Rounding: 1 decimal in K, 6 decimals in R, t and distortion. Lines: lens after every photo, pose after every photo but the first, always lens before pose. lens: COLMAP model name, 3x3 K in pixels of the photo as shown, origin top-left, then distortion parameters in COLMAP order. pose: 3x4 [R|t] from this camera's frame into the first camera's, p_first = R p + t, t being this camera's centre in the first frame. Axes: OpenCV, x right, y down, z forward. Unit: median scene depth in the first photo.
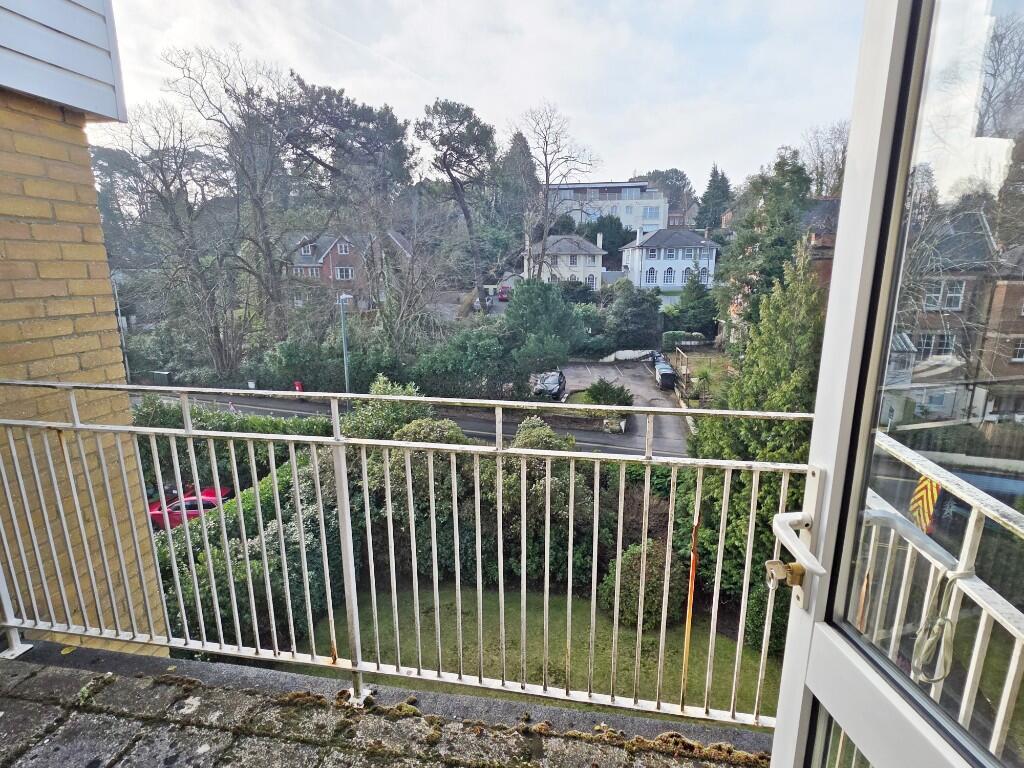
lens RADIAL K [[530.1, 0, 520.7], [0, 530.1, 393.8], [0, 0, 1]] dist [-0.002038, -0.001822]
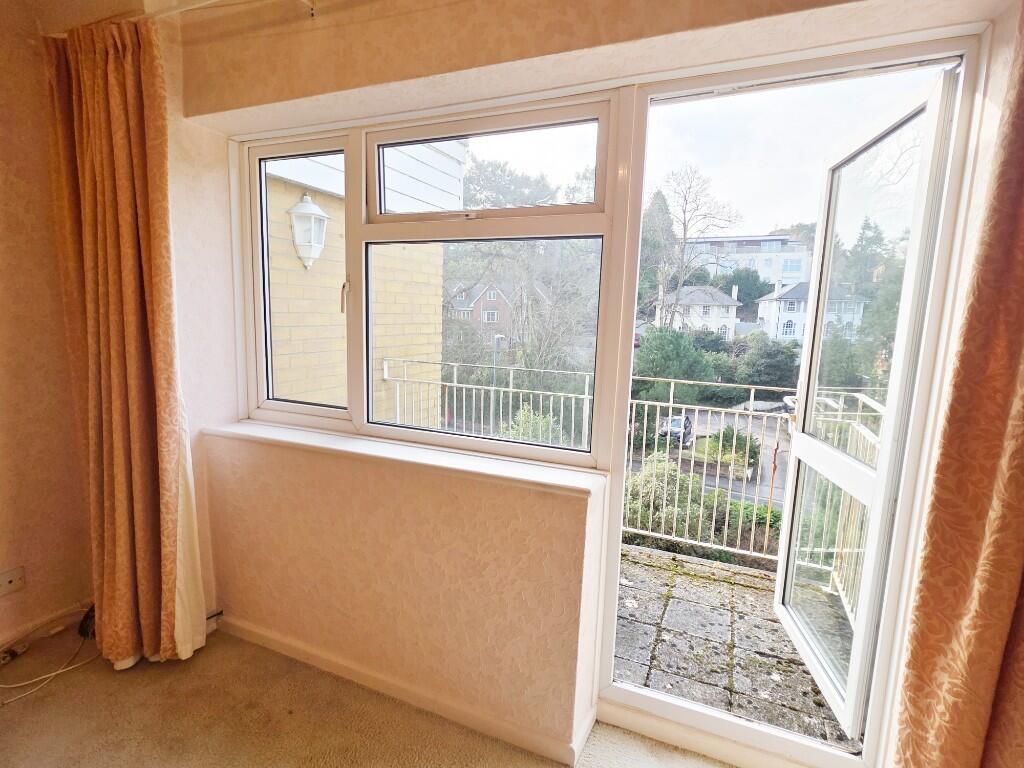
lens RADIAL K [[530.1, 0, 508.5], [0, 530.1, 392.8], [0, 0, 1]] dist [-0.002038, -0.001822]
pose [[0.967385, 0.064751, -0.244896, -0.010914], [-0.085678, 0.993437, -0.075779, 0.019105], [0.238382, 0.094289, 0.966583, -0.078011]]
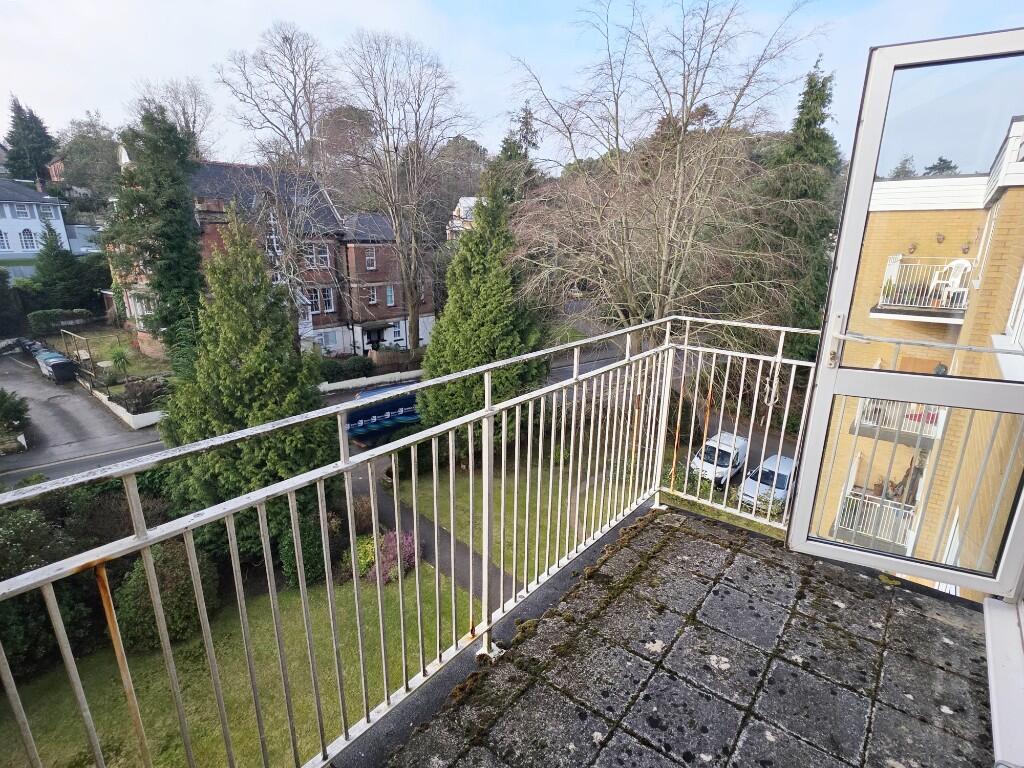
lens RADIAL K [[530.1, 0, 488.3], [0, 530.1, 391.3], [0, 0, 1]] dist [-0.002038, -0.001822]
pose [[0.494409, -0.236701, 0.836381, -0.092073], [0.185233, 0.968798, 0.164679, -0.009236], [-0.849264, 0.073506, 0.522827, 0.034990]]
